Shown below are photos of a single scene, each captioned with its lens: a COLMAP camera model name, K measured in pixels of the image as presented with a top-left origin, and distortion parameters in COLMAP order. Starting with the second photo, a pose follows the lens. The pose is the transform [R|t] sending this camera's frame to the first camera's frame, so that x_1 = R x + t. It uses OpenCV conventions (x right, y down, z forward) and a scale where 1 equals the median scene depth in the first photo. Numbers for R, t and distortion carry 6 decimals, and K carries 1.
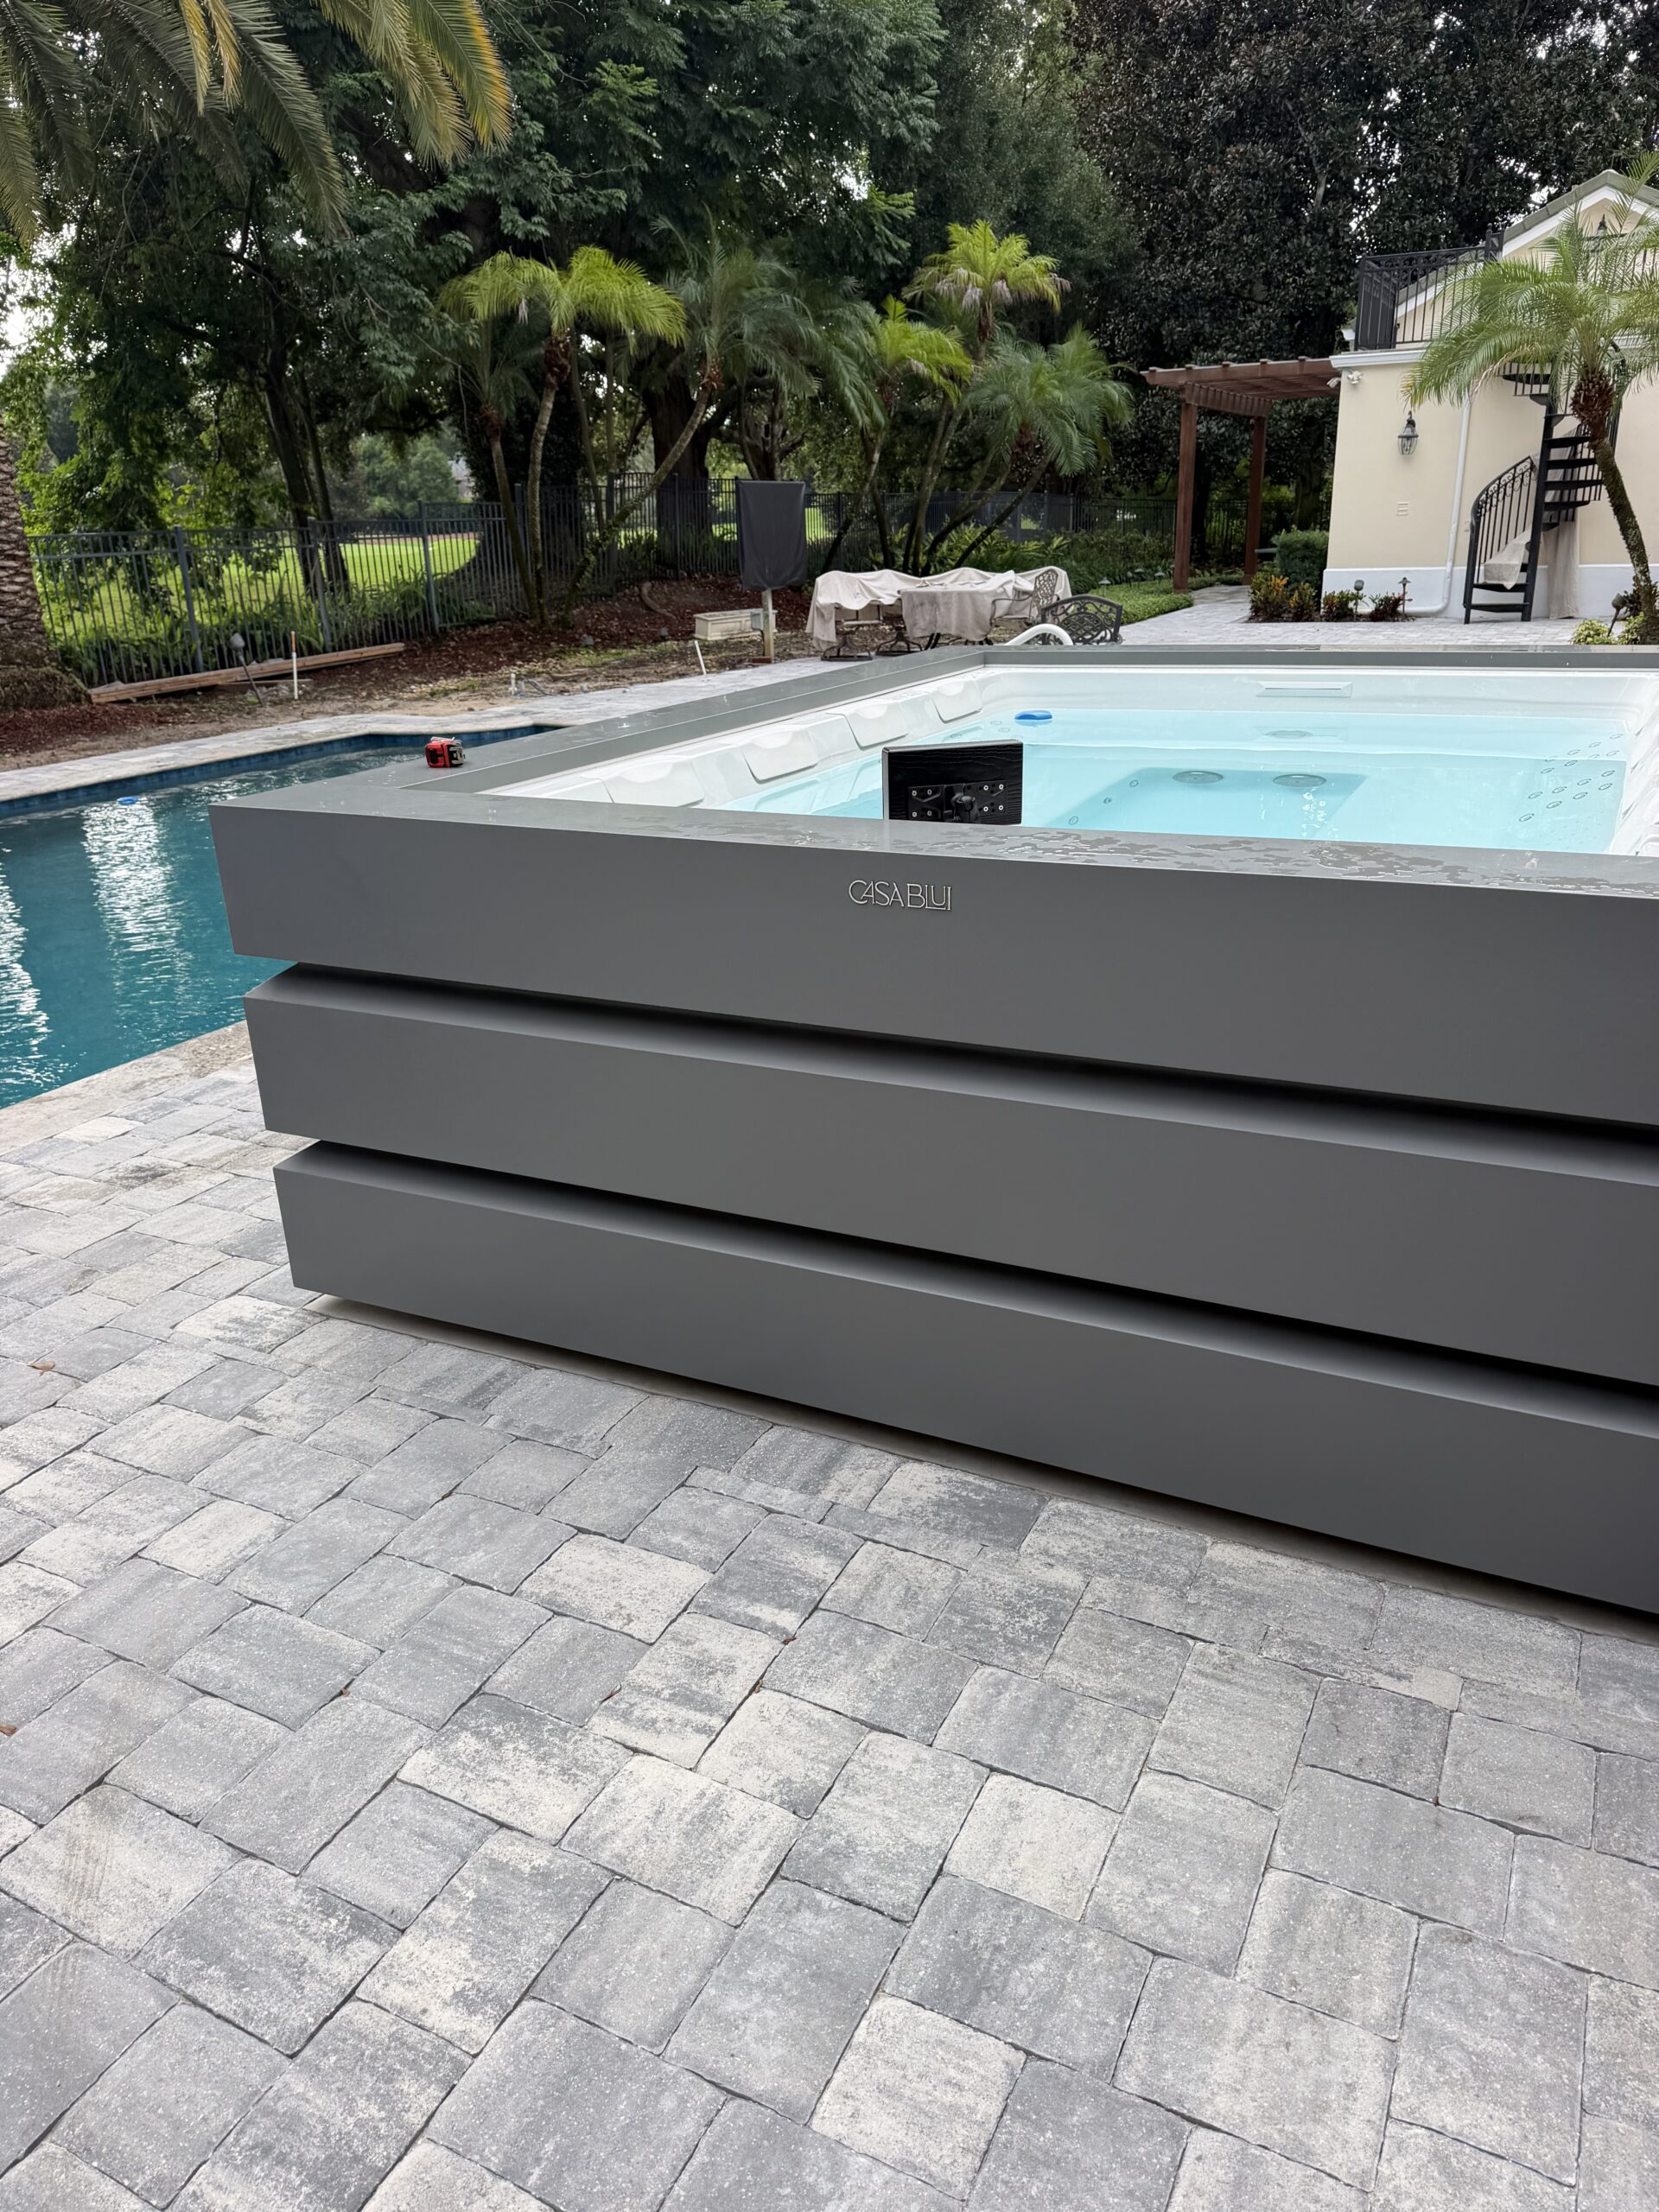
lens RADIAL K [[1585.4, 0, 829.5], [0, 1585.4, 1106.0], [0, 0, 1]] dist [0.026569, -0.029370]
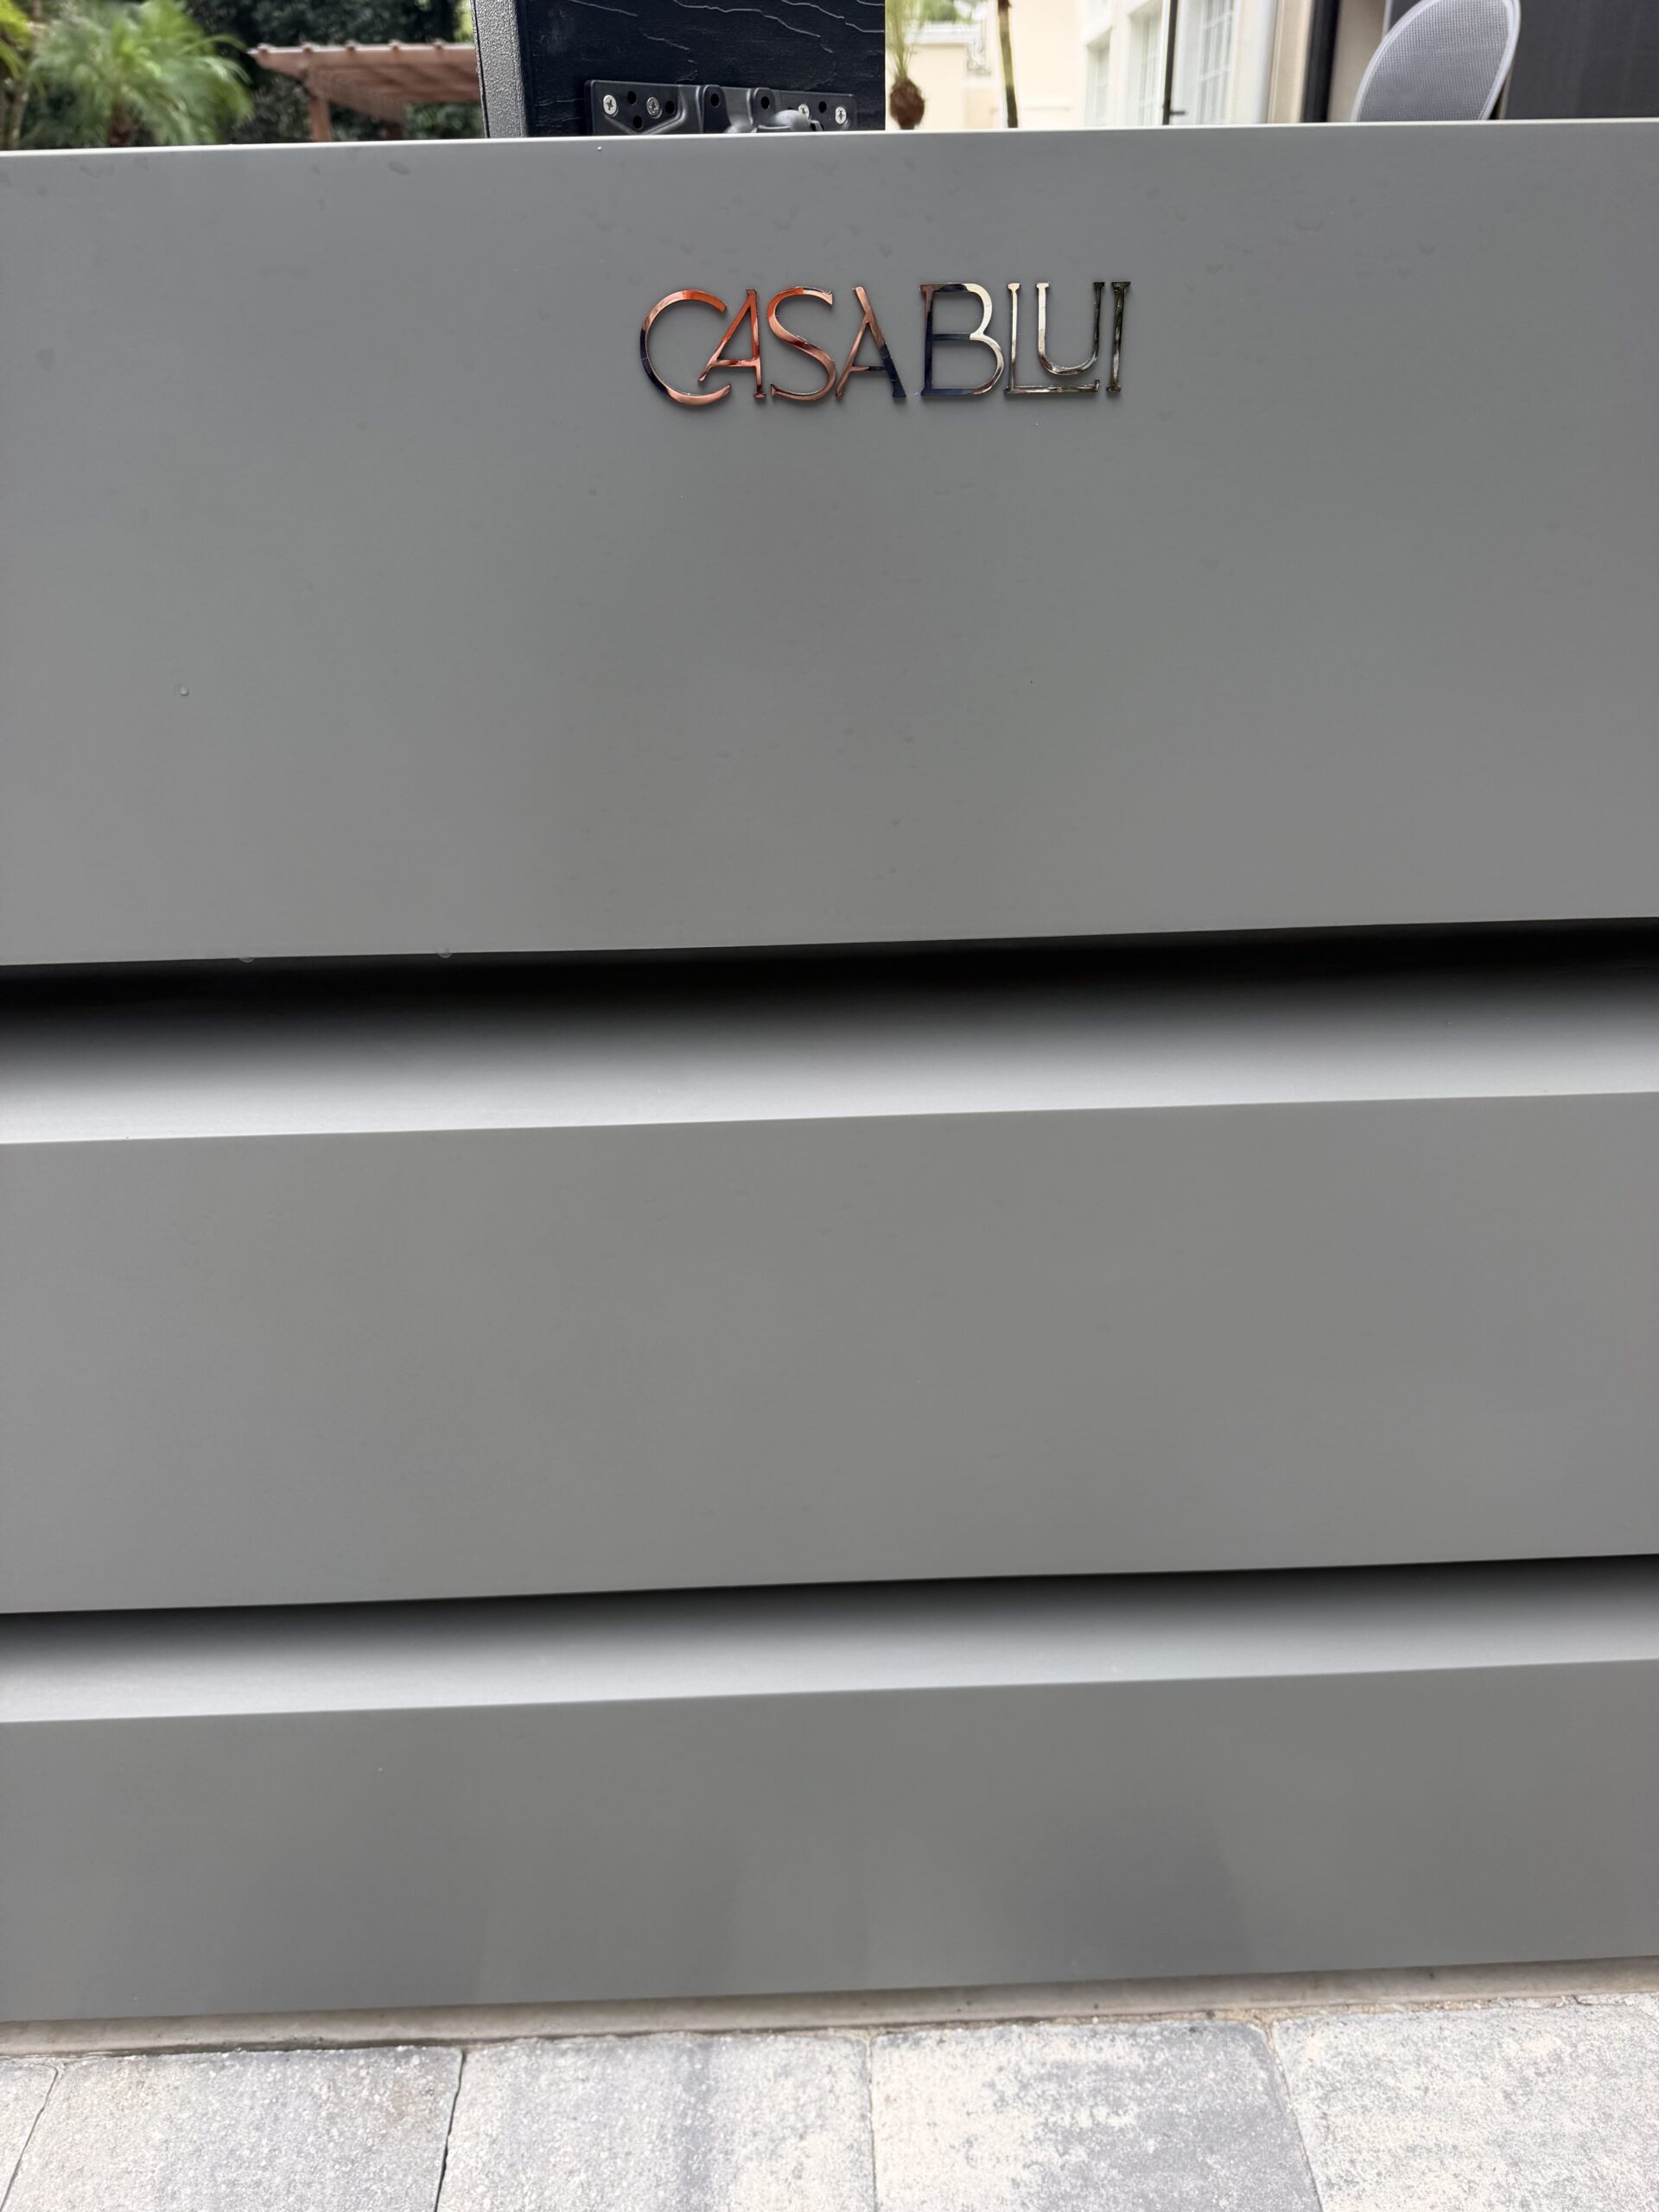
lens RADIAL K [[1585.4, 0, 829.5], [0, 1585.4, 1106.0], [0, 0, 1]] dist [0.026569, -0.029370]
pose [[0.880939, -0.211839, 0.423167, -0.011337], [0.158201, 0.974595, 0.158546, -0.007801], [-0.446003, -0.072724, 0.892072, 0.112678]]
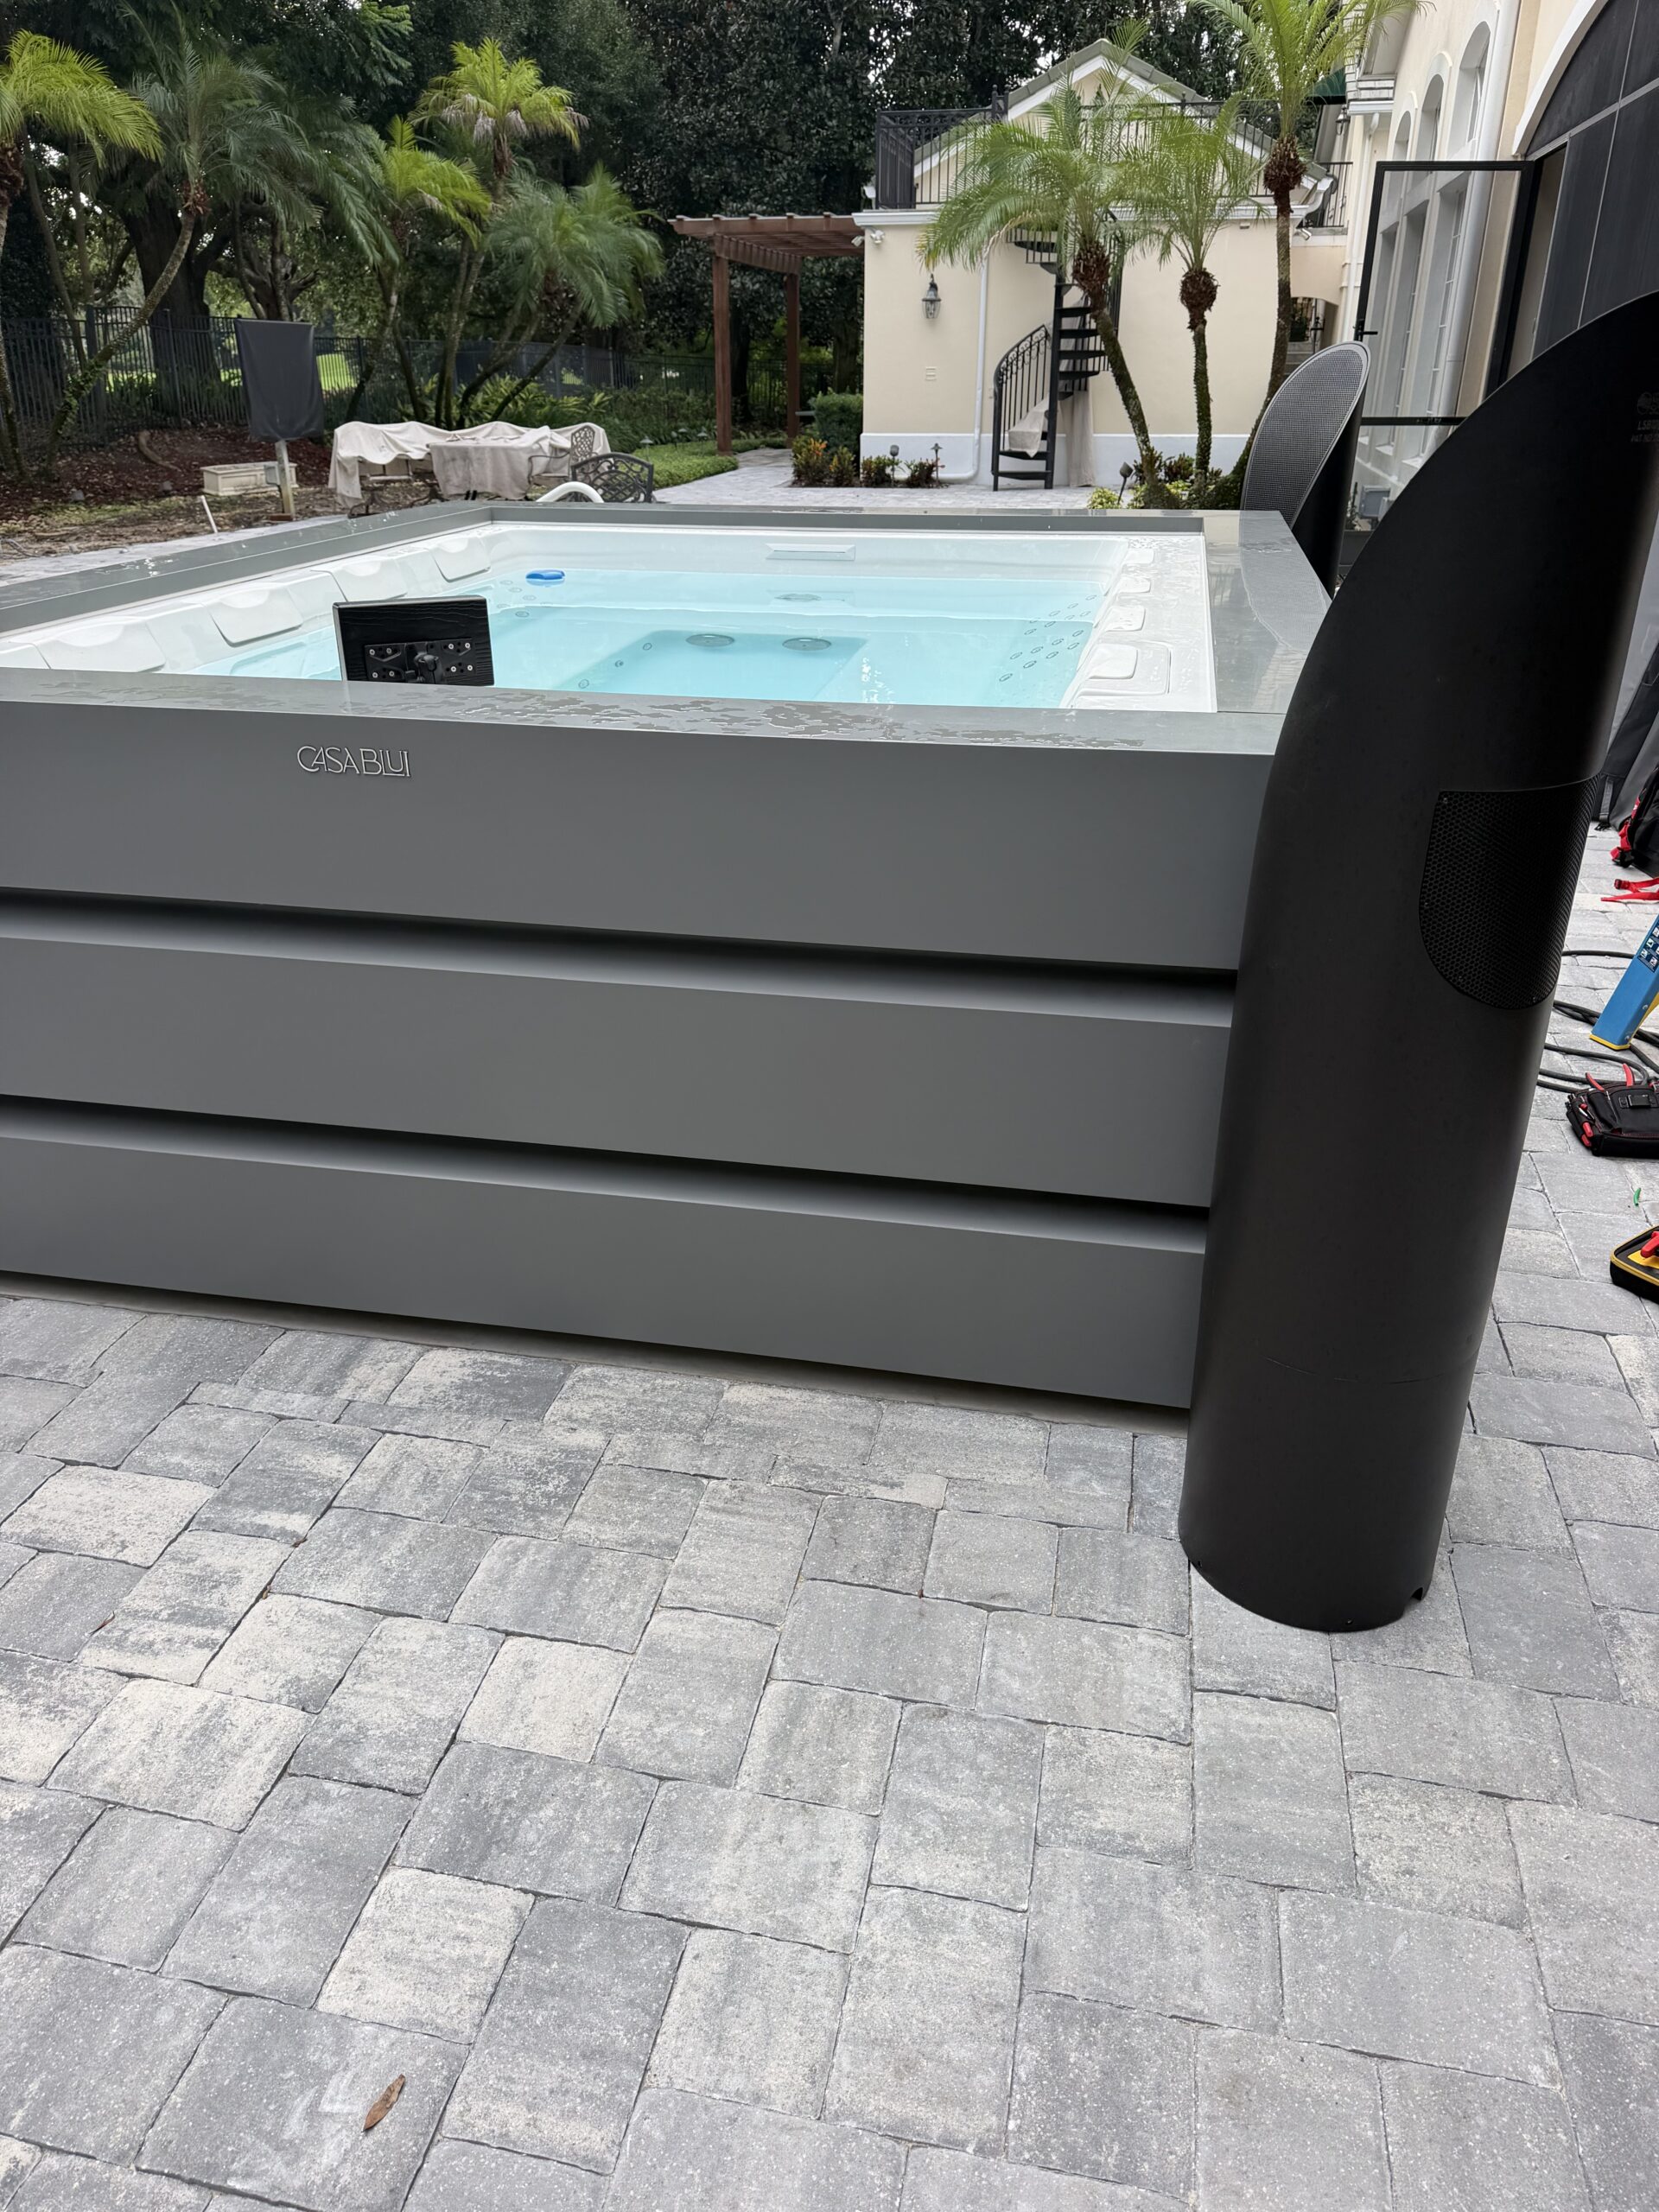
lens RADIAL K [[1574.8, 0, 819.5], [0, 1574.8, 1115.7], [0, 0, 1]] dist [0.030557, -0.034777]
pose [[0.967793, -0.082764, 0.237753, 0.013328], [0.062462, 0.993825, 0.091704, 0.001099], [-0.243875, -0.073900, 0.966987, -0.000350]]
